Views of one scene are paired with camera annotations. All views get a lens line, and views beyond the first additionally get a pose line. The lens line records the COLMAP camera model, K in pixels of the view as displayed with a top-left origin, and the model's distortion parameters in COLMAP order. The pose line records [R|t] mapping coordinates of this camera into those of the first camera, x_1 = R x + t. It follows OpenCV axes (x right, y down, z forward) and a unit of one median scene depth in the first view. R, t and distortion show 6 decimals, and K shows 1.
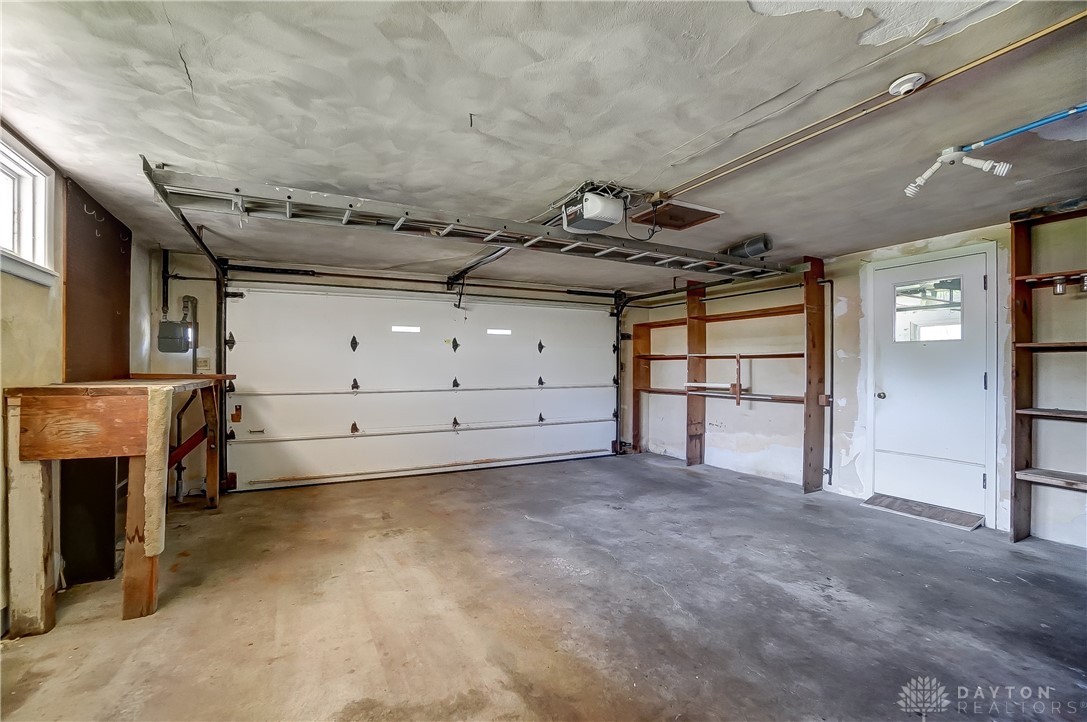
lens RADIAL K [[478.2, 0, 538.4], [0, 478.2, 363.8], [0, 0, 1]] dist [-0.066063, 0.027330]
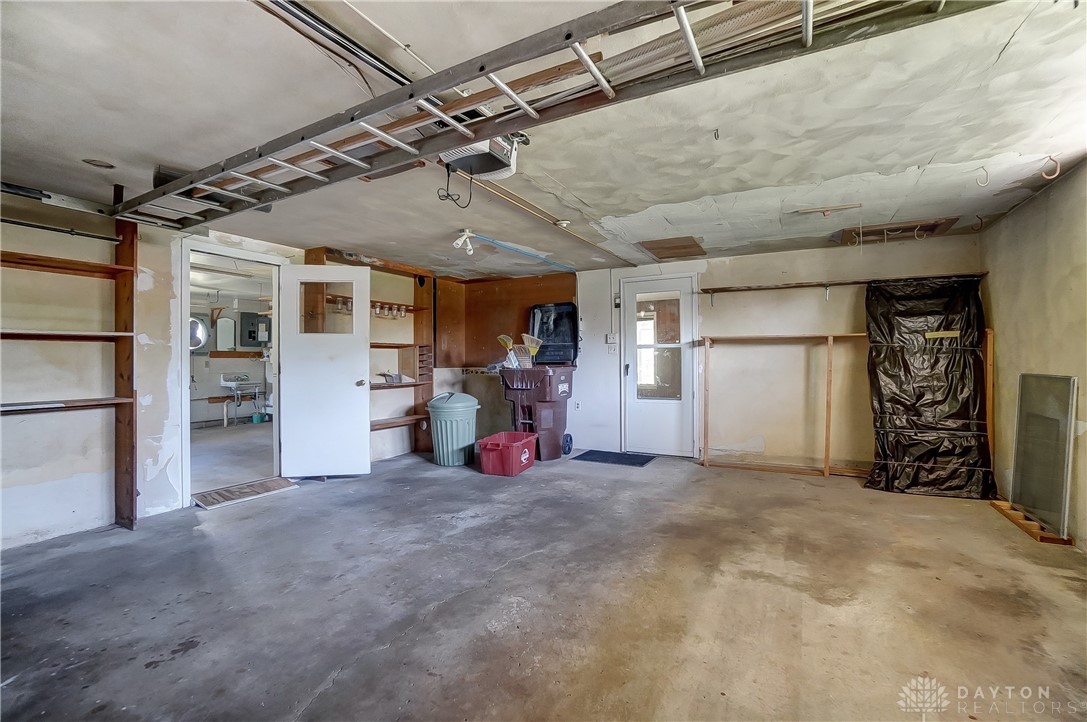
lens RADIAL K [[478.2, 0, 538.4], [0, 478.2, 363.8], [0, 0, 1]] dist [-0.066063, 0.027330]
pose [[-0.542614, -0.002354, 0.839979, -0.633278], [-0.002412, 0.999996, 0.001244, 0.029103], [-0.839978, -0.001351, -0.542618, 1.461116]]
